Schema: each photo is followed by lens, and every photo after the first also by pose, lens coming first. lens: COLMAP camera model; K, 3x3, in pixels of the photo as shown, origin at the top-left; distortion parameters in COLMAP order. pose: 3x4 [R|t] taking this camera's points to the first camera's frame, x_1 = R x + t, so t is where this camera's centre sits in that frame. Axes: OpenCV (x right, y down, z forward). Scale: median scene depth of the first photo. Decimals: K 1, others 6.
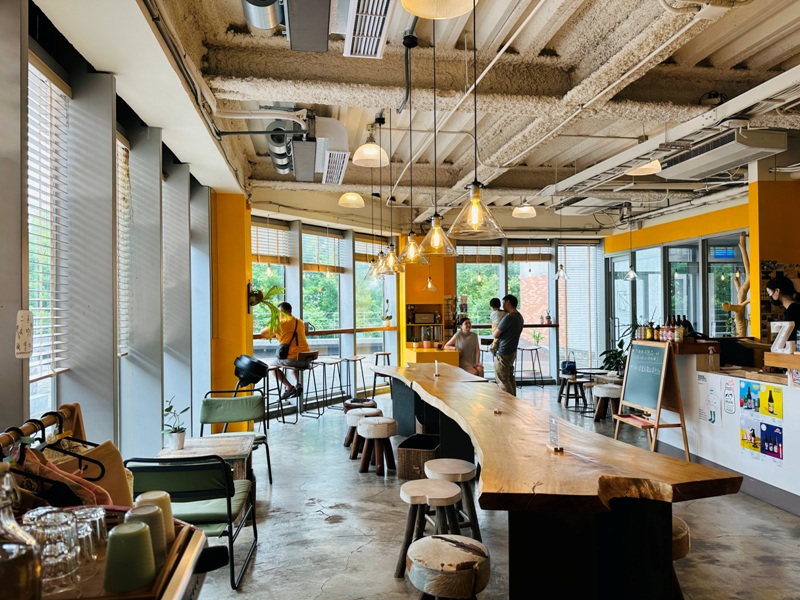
lens RADIAL K [[557.3, 0, 400.0], [0, 557.3, 300.0], [0, 0, 1]] dist [0.123981, -0.199455]
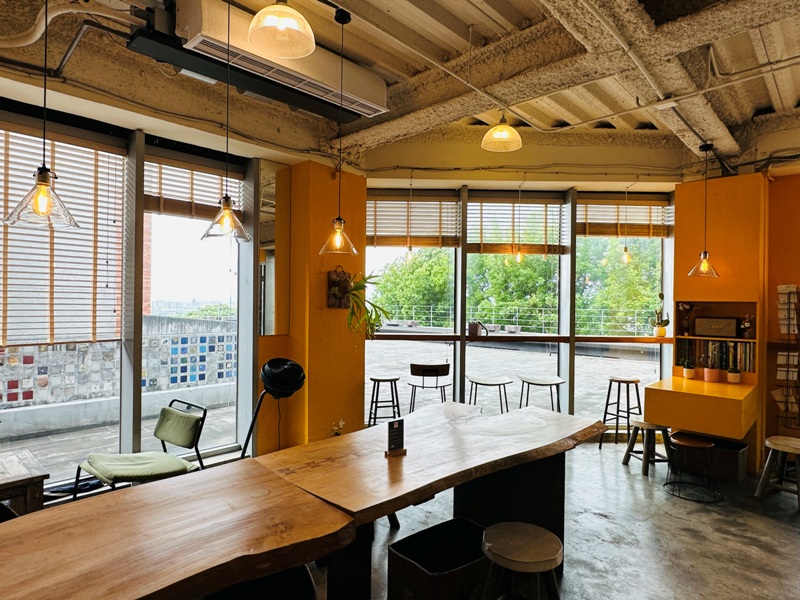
lens RADIAL K [[468.4, 0, 400.0], [0, 468.4, 300.0], [0, 0, 1]] dist [-0.003274, 0.000337]
pose [[0.601375, 0.016148, -0.798803, 0.317518], [-0.007804, 0.999867, 0.014338, 0.002143], [0.798928, -0.002389, 0.601421, 0.656083]]
